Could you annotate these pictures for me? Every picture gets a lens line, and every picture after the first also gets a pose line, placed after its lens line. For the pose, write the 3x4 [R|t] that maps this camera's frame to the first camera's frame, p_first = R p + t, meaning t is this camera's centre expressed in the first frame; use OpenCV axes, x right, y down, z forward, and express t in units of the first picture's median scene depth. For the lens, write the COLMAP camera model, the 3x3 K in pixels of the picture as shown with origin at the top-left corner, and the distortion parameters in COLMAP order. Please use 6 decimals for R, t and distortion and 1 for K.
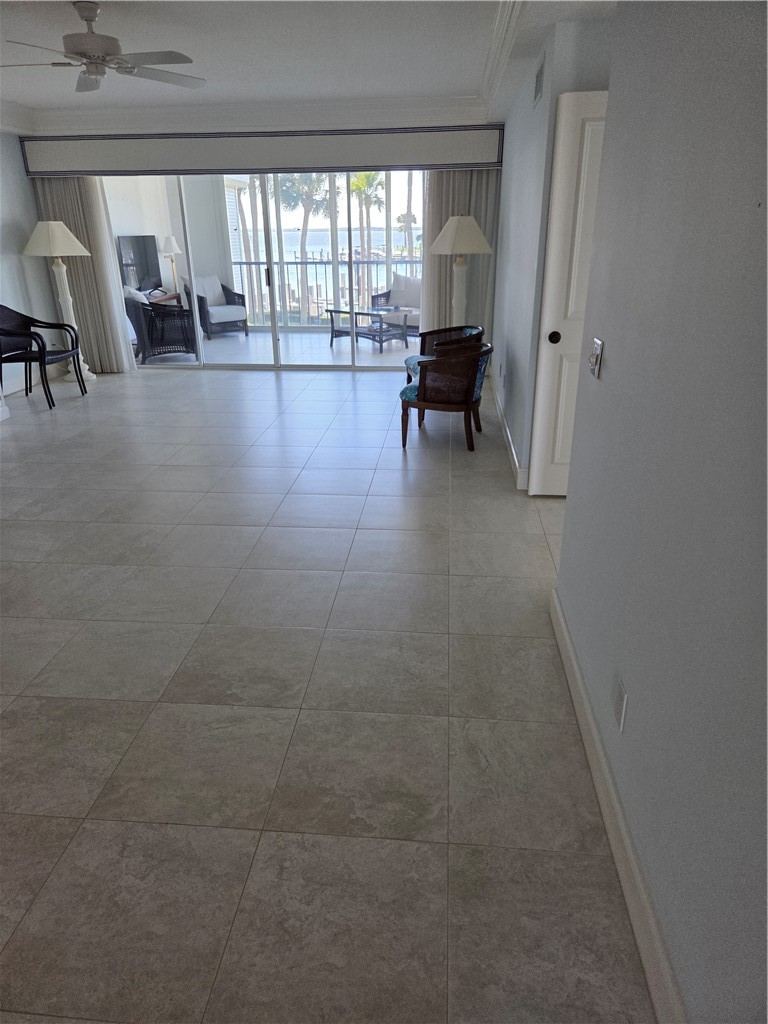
lens RADIAL K [[680.5, 0, 386.0], [0, 680.5, 522.2], [0, 0, 1]] dist [0.062965, -0.047384]
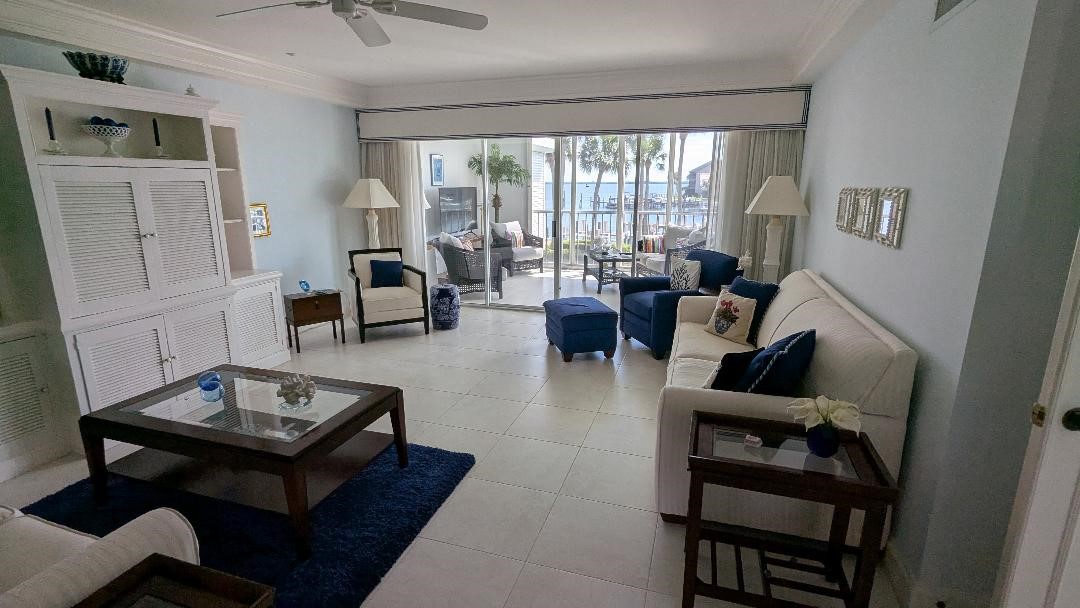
lens RADIAL K [[500.7, 0, 546.9], [0, 500.7, 306.5], [0, 0, 1]] dist [-0.000225, 0.000136]
pose [[0.977982, 0.059948, -0.199893, -0.028203], [-0.090742, 0.984719, -0.148641, -0.134113], [0.187928, 0.163507, 0.968477, 0.298647]]
